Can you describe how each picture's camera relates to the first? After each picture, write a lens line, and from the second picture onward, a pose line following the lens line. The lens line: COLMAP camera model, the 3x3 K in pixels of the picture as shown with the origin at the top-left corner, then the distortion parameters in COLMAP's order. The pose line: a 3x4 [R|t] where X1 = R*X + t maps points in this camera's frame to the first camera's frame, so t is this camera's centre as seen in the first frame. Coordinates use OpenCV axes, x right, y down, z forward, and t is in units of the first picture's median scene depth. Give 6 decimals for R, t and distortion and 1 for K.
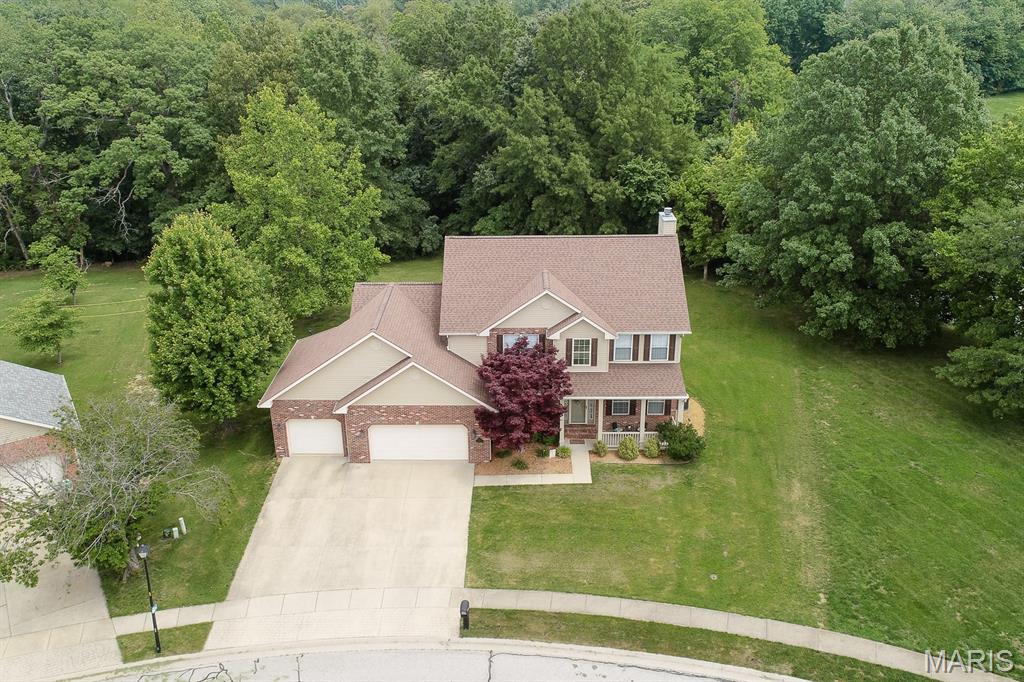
lens RADIAL K [[872.5, 0, 480.9], [0, 872.5, 342.5], [0, 0, 1]] dist [-0.002384, -0.003208]
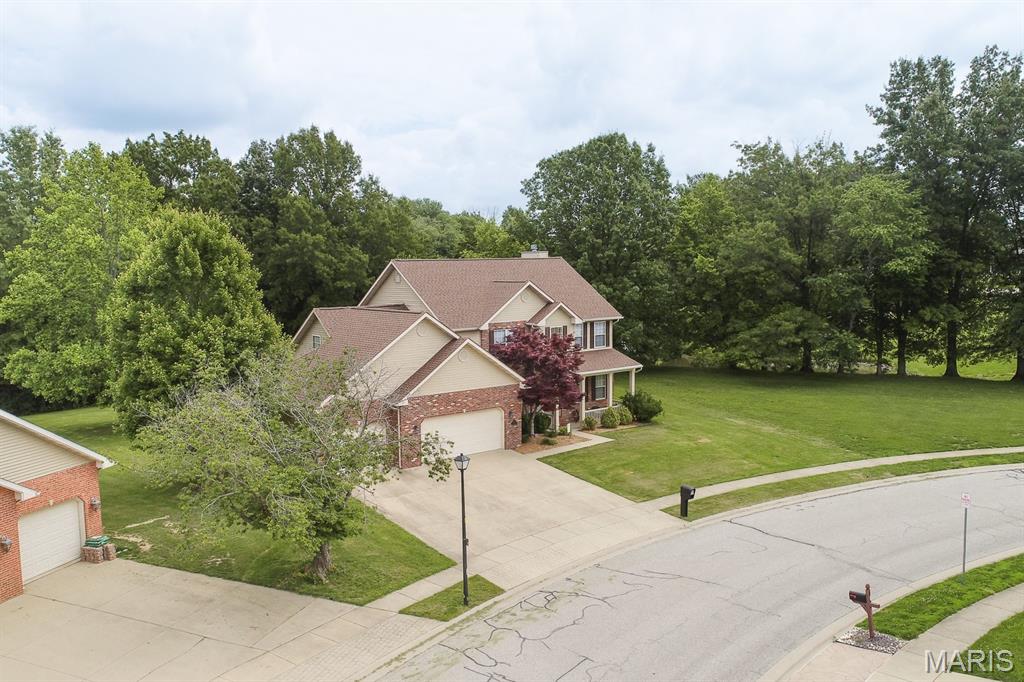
lens RADIAL K [[876.1, 0, 491.4], [0, 876.1, 338.0], [0, 0, 1]] dist [0.003140, 0.001492]
pose [[0.770638, -0.049523, 0.635345, -0.645452], [0.240025, 0.946113, -0.217391, 0.227754], [-0.590342, 0.320029, 0.740998, 0.226528]]
